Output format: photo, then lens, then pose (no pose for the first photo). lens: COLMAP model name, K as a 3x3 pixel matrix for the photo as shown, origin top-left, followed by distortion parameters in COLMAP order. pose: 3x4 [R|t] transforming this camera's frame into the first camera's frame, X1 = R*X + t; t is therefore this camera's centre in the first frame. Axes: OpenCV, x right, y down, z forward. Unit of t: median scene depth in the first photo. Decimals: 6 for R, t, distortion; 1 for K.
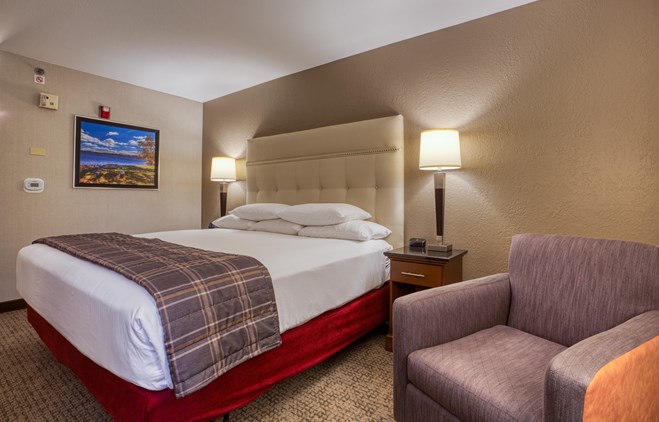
lens RADIAL K [[321.3, 0, 322.4], [0, 321.3, 196.1], [0, 0, 1]] dist [-0.007328, -0.000371]
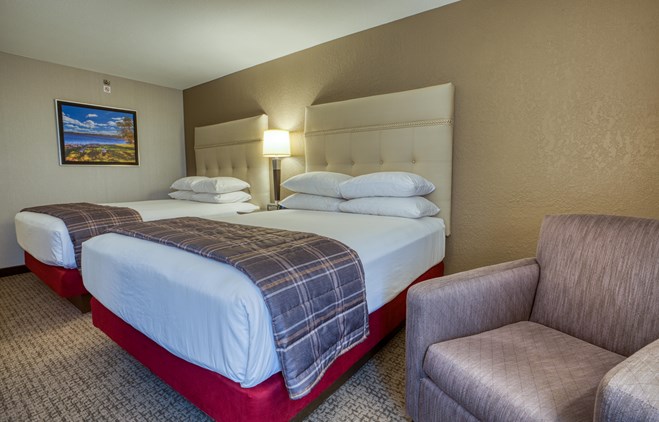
lens RADIAL K [[321.3, 0, 331.3], [0, 321.3, 206.9], [0, 0, 1]] dist [-0.007328, -0.000371]
pose [[0.999940, -0.007250, 0.008170, 0.163655], [0.006255, 0.993245, 0.115868, -0.004232], [-0.008954, -0.115810, 0.993231, -0.145713]]
